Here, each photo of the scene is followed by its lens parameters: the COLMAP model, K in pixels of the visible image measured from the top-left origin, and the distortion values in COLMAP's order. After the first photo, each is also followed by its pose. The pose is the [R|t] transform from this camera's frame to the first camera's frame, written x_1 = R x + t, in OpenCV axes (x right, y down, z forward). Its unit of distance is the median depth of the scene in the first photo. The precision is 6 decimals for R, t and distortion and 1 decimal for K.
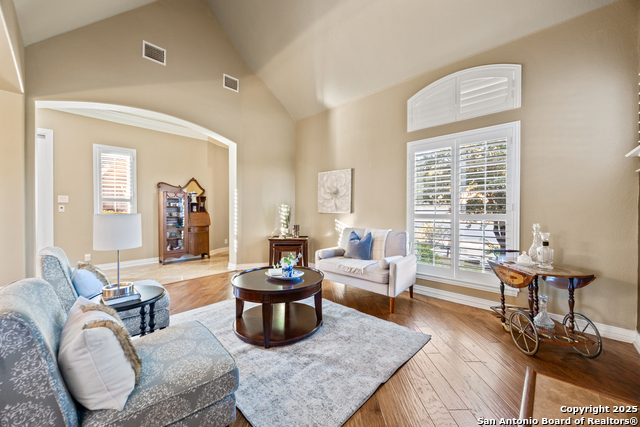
lens RADIAL K [[251.1, 0, 317.9], [0, 251.1, 213.8], [0, 0, 1]] dist [-0.003060, 0.000253]
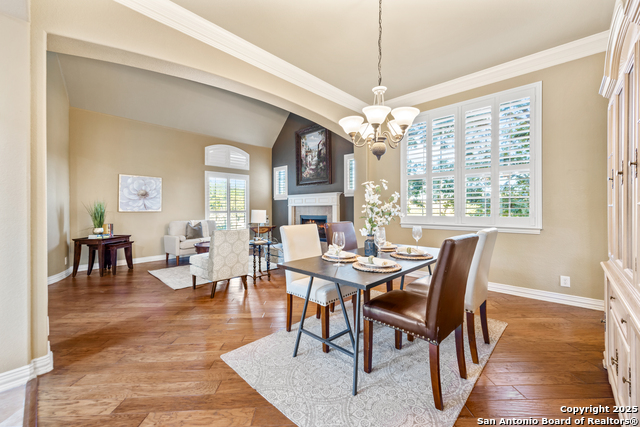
lens RADIAL K [[251.1, 0, 324.3], [0, 251.1, 209.6], [0, 0, 1]] dist [-0.003060, 0.000253]
pose [[0.002381, -0.005544, 0.999982, -1.156891], [0.021010, 0.999764, 0.005492, 0.000137], [-0.999776, 0.020997, 0.002497, 0.124471]]
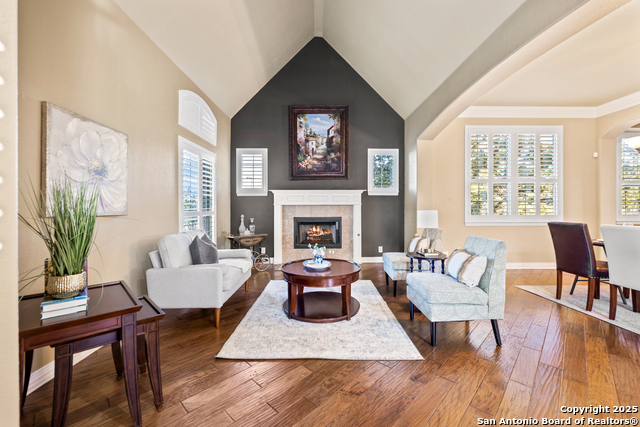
lens RADIAL K [[262.5, 0, 317.9], [0, 262.5, 205.7], [0, 0, 1]] dist [0.002974, -0.000085]
pose [[-0.679381, 0.005737, 0.733763, -0.573054], [0.012150, 0.999920, 0.003431, -0.016413], [-0.733685, 0.011247, -0.679397, 1.044997]]
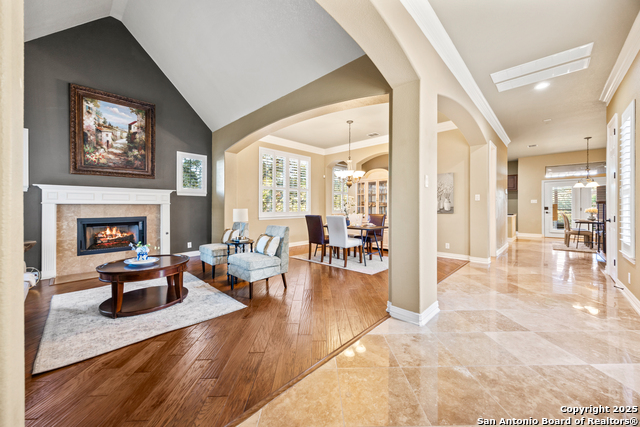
lens RADIAL K [[235.5, 0, 316.2], [0, 235.5, 205.7], [0, 0, 1]] dist [-0.000709, -0.000051]
pose [[-0.999033, 0.001935, 0.043918, -0.571224], [0.002478, 0.999921, 0.012322, -0.018894], [-0.043890, 0.012419, -0.998959, 1.175511]]
